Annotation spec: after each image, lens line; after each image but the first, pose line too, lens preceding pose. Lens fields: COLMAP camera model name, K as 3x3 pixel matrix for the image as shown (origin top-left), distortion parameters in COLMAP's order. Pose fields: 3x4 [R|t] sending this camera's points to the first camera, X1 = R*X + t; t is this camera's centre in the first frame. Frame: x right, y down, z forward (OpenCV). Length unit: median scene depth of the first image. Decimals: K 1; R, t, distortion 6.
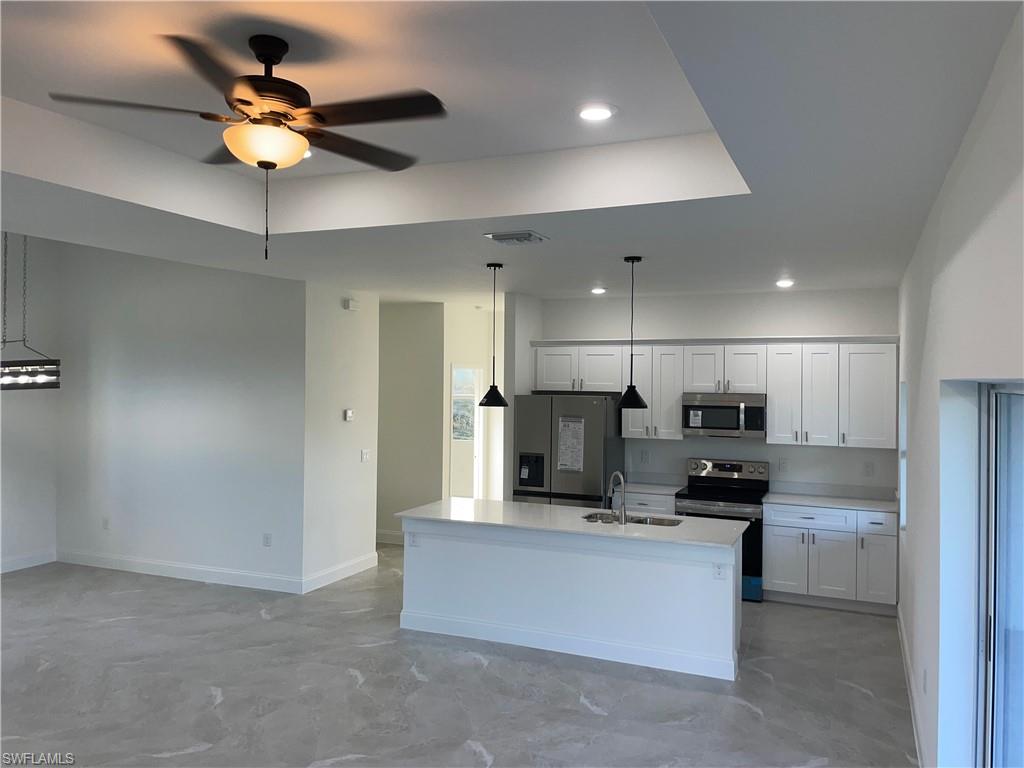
lens RADIAL K [[787.7, 0, 518.2], [0, 787.7, 386.3], [0, 0, 1]] dist [0.091626, -0.120394]
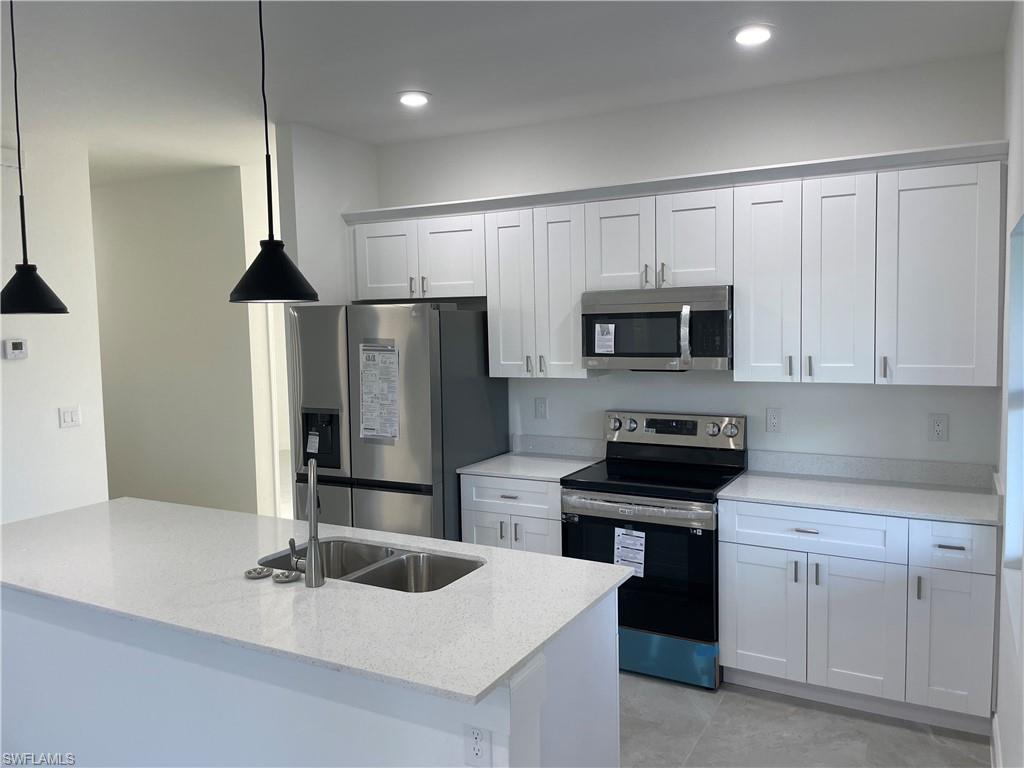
lens RADIAL K [[787.7, 0, 518.2], [0, 787.7, 386.3], [0, 0, 1]] dist [0.091626, -0.120394]
pose [[0.995681, -0.022621, -0.090040, 0.218226], [0.029372, 0.996797, 0.074380, 0.032305], [0.088069, -0.076703, 0.993157, 0.471300]]
